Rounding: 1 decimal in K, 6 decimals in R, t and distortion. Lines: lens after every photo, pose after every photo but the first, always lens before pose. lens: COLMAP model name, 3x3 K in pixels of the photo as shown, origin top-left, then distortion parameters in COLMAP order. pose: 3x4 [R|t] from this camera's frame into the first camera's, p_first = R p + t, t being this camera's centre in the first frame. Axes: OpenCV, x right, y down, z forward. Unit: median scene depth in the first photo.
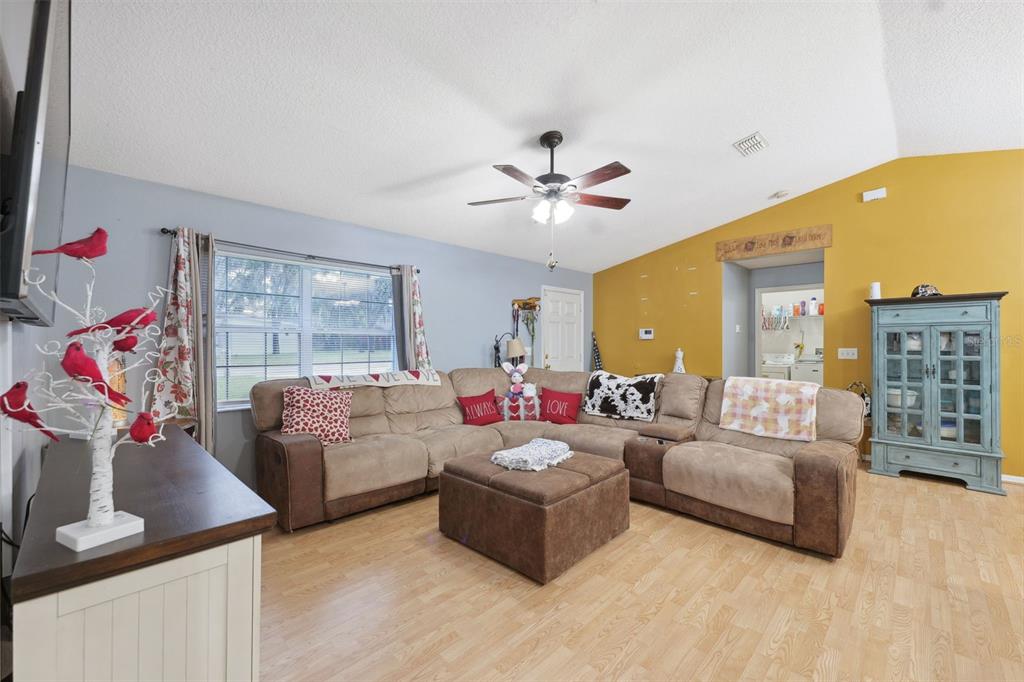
lens RADIAL K [[418.9, 0, 512.0], [0, 418.9, 341.0], [0, 0, 1]] dist [0.000689, 0.000186]
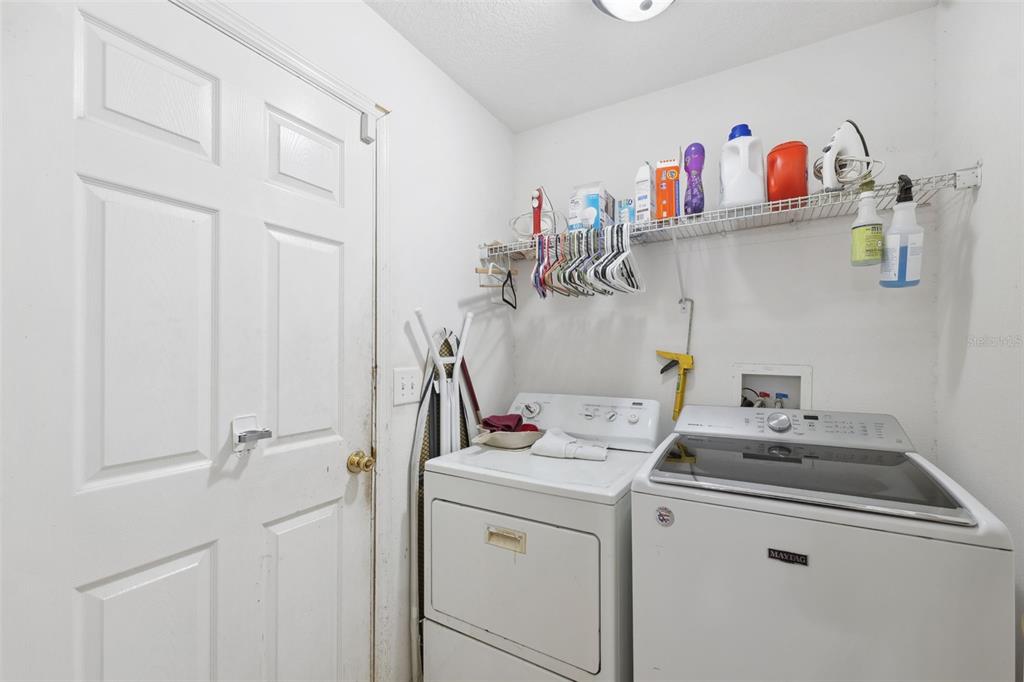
lens RADIAL K [[424.1, 0, 510.3], [0, 424.1, 357.0], [0, 0, 1]] dist [0.000289, 0.000048]
pose [[0.971846, -0.004104, 0.235583, 0.641656], [0.002627, 0.999975, 0.006584, 0.007668], [-0.235604, -0.005780, 0.971832, 0.941491]]
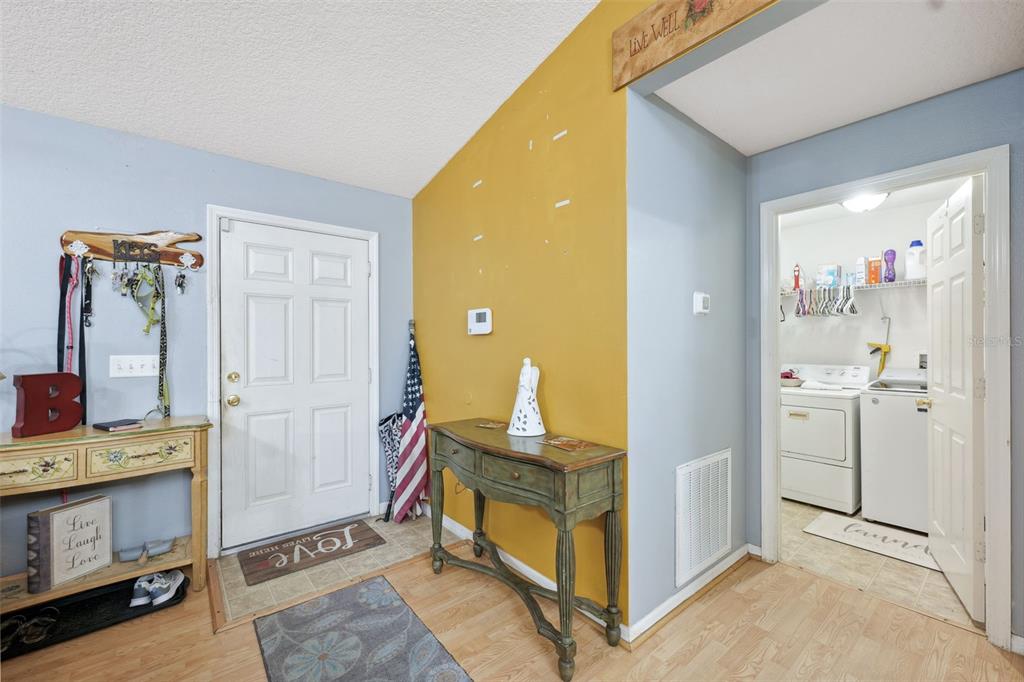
lens RADIAL K [[418.4, 0, 510.8], [0, 418.4, 343.7], [0, 0, 1]] dist [0.000840, -0.000596]
pose [[0.994012, -0.002502, -0.109244, 0.388220], [0.002901, 0.999990, 0.003494, 0.003233], [0.109234, -0.003790, 0.994009, 0.582311]]
